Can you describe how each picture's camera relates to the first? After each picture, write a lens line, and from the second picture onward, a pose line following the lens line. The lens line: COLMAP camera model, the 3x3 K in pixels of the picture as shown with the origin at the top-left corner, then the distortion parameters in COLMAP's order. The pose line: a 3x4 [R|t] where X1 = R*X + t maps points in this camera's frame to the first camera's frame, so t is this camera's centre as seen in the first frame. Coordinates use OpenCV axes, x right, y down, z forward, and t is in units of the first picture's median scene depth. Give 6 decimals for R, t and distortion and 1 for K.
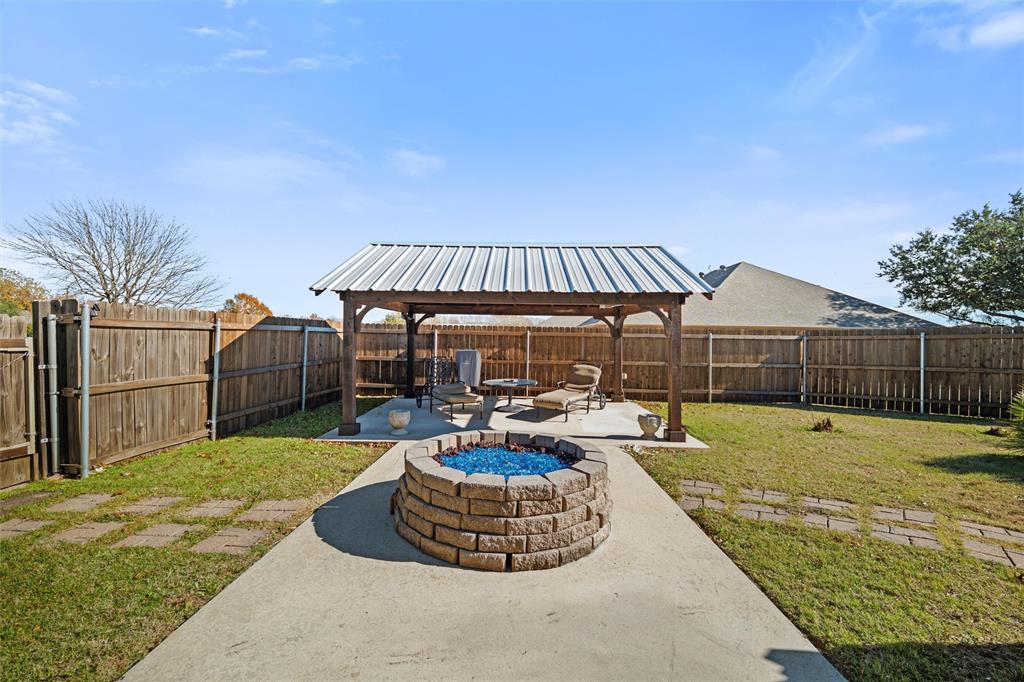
lens RADIAL K [[404.8, 0, 509.6], [0, 404.8, 342.9], [0, 0, 1]] dist [-0.000134, 0.000394]
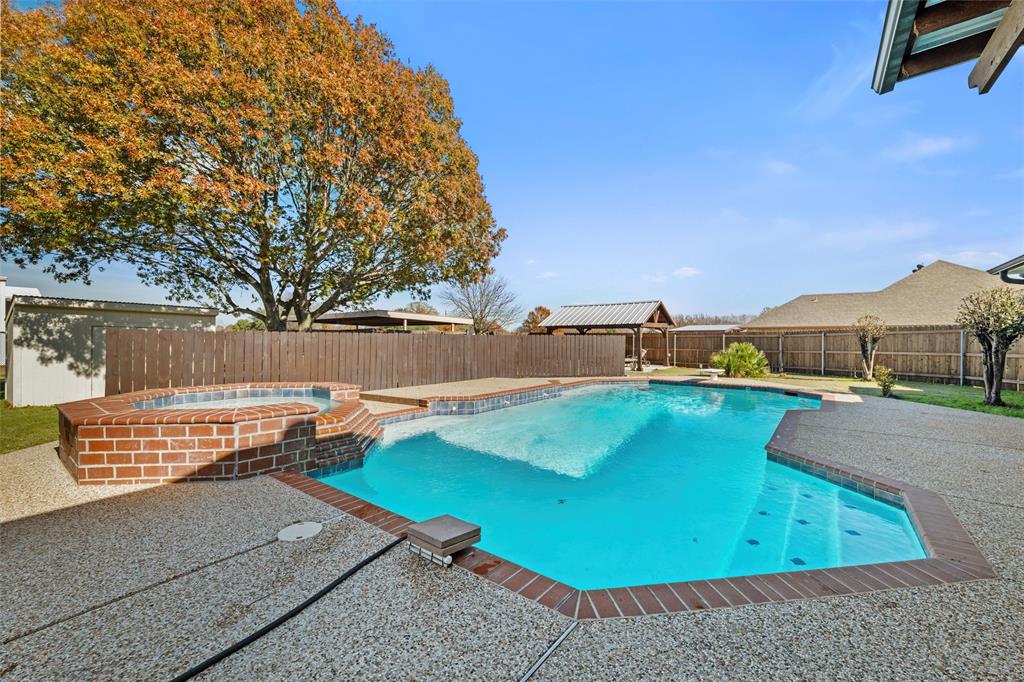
lens RADIAL K [[404.8, 0, 509.6], [0, 404.8, 342.9], [0, 0, 1]] dist [-0.000134, 0.000394]
pose [[0.789888, -0.004397, -0.613235, 0.354673], [-0.002115, 0.999949, -0.009894, 0.015226], [0.613247, 0.009112, 0.789839, -0.471832]]
